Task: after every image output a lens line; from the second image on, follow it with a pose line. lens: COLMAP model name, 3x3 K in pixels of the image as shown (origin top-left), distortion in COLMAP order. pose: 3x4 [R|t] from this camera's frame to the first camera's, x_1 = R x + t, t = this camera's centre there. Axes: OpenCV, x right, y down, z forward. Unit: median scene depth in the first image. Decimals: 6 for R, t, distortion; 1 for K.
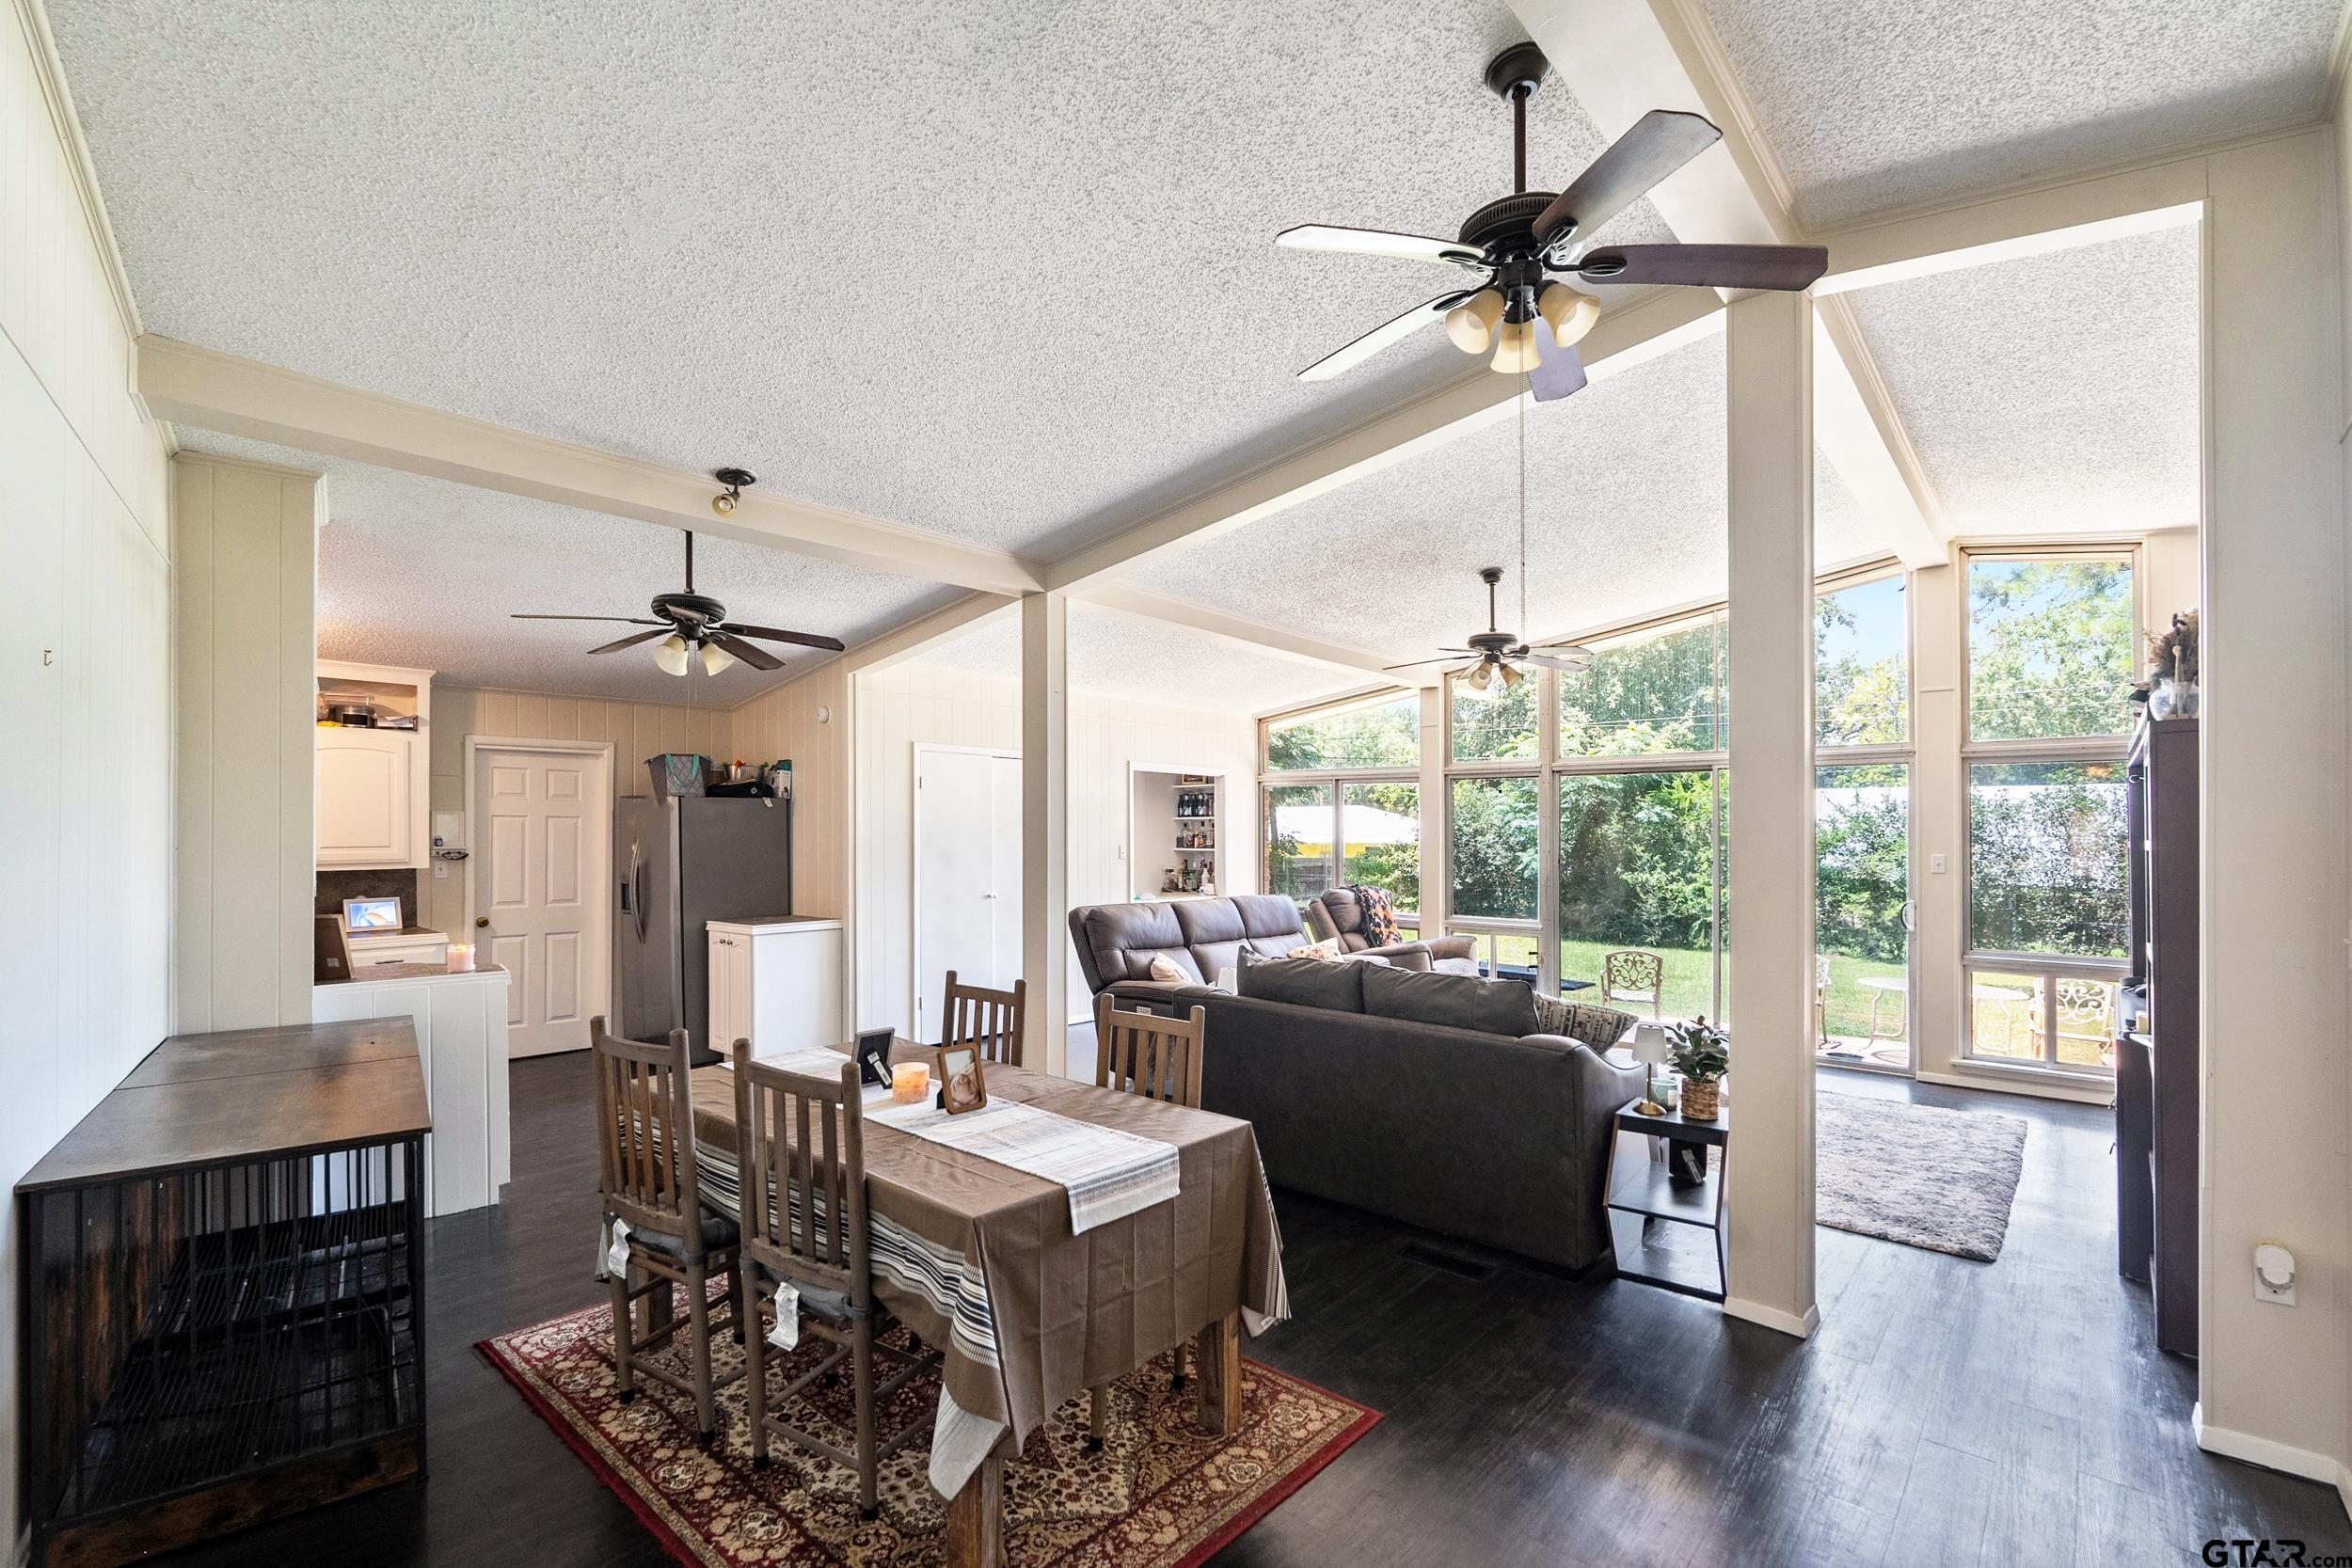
lens RADIAL K [[1053.7, 0, 1172.4], [0, 1053.7, 830.0], [0, 0, 1]] dist [-0.003352, -0.000680]
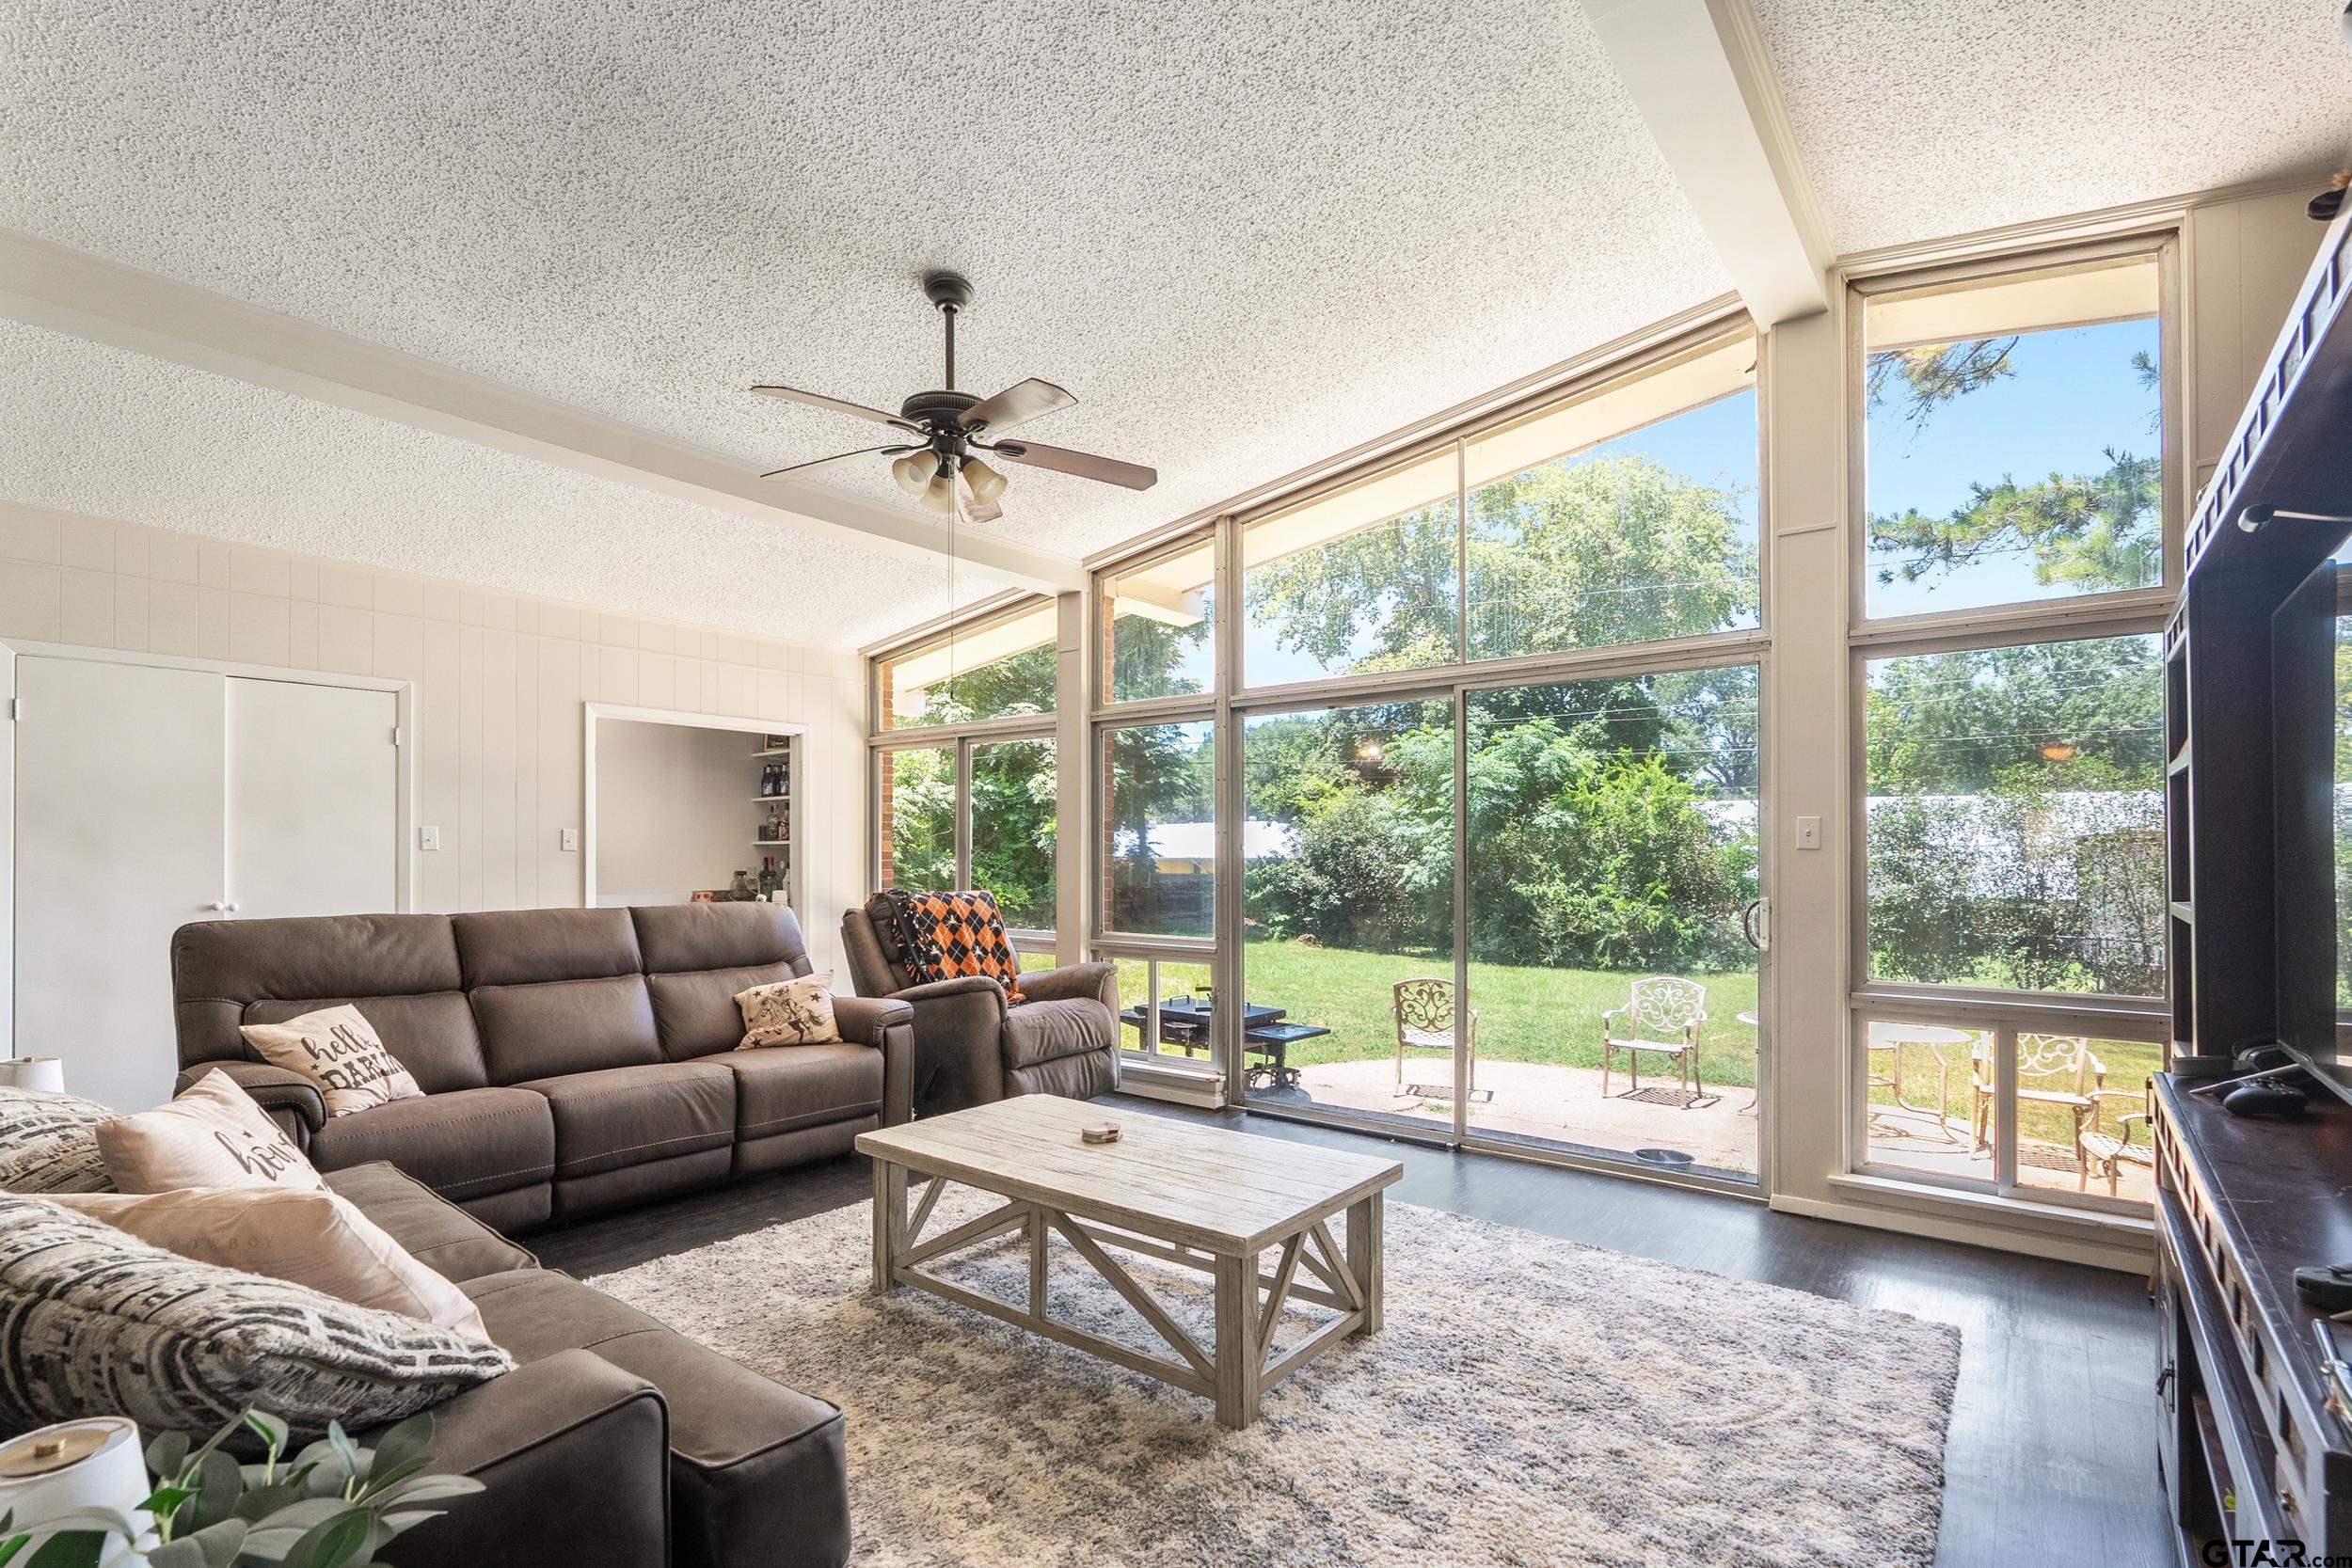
lens RADIAL K [[1079.0, 0, 1095.4], [0, 1079.0, 865.4], [0, 0, 1]] dist [0.001125, 0.000539]
pose [[0.999945, -0.010412, -0.001342, 0.072003], [0.010430, 0.999851, 0.013783, 0.008006], [0.001198, -0.013796, 0.999904, 0.086844]]
